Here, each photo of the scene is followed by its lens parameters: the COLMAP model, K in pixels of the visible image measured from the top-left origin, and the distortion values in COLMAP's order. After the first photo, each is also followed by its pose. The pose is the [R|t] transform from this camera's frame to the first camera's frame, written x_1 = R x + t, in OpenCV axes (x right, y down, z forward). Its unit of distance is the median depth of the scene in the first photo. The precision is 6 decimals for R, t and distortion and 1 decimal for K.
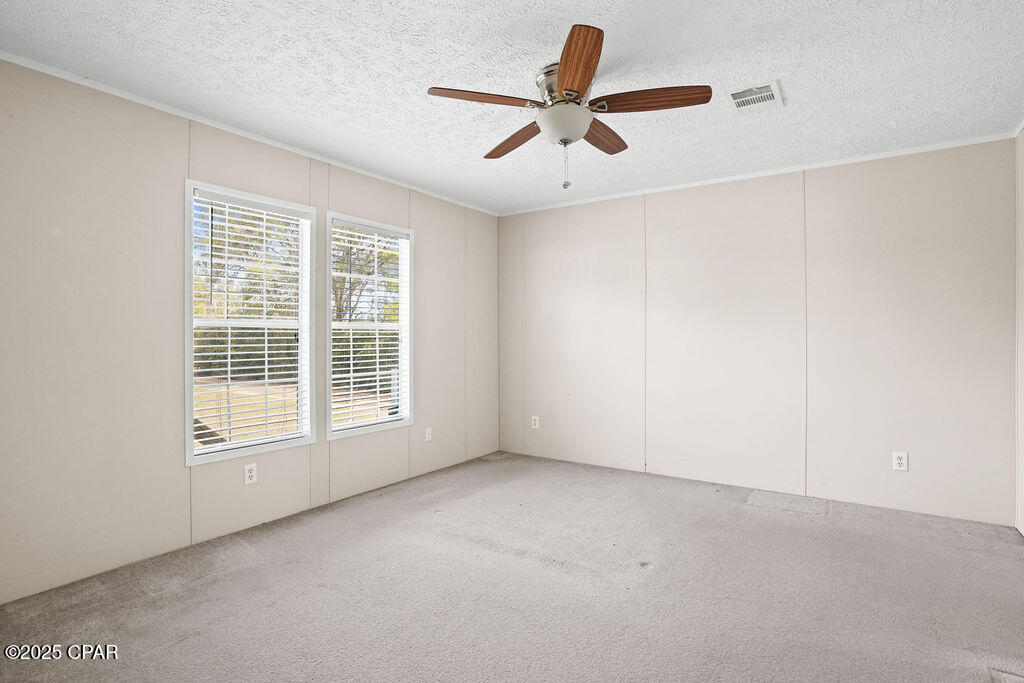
lens RADIAL K [[505.1, 0, 510.7], [0, 505.1, 336.0], [0, 0, 1]] dist [-0.071819, 0.031186]
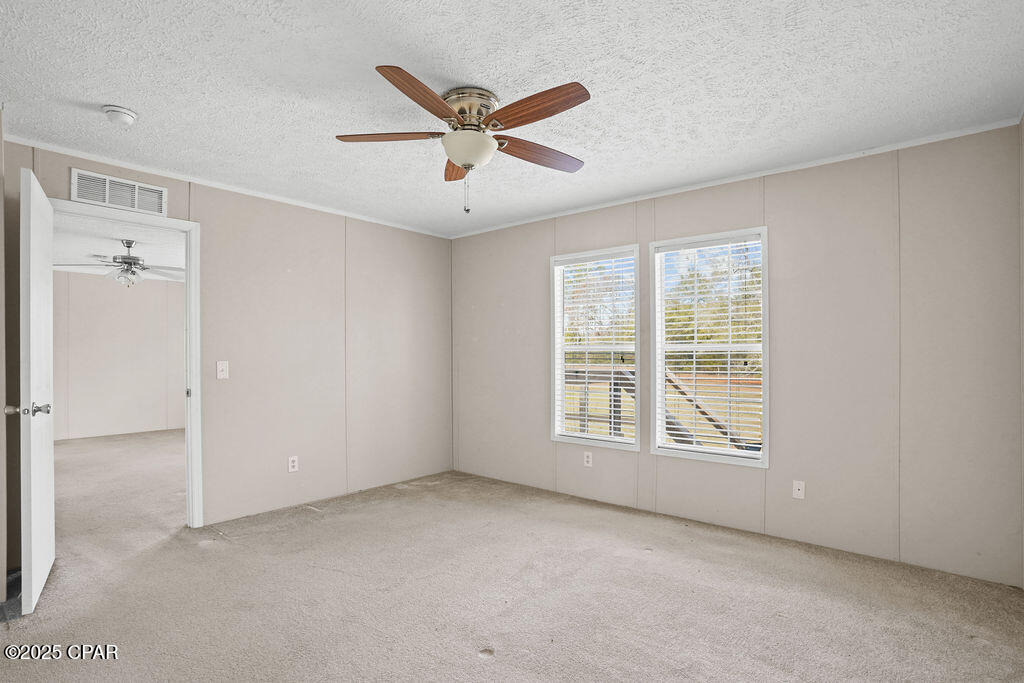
lens RADIAL K [[505.1, 0, 510.7], [0, 505.1, 336.0], [0, 0, 1]] dist [-0.071819, 0.031186]
pose [[-0.111153, -0.046949, -0.992694, 0.764679], [-0.002506, 0.998894, -0.046961, 0.005299], [0.993800, -0.002732, -0.111148, 0.819656]]
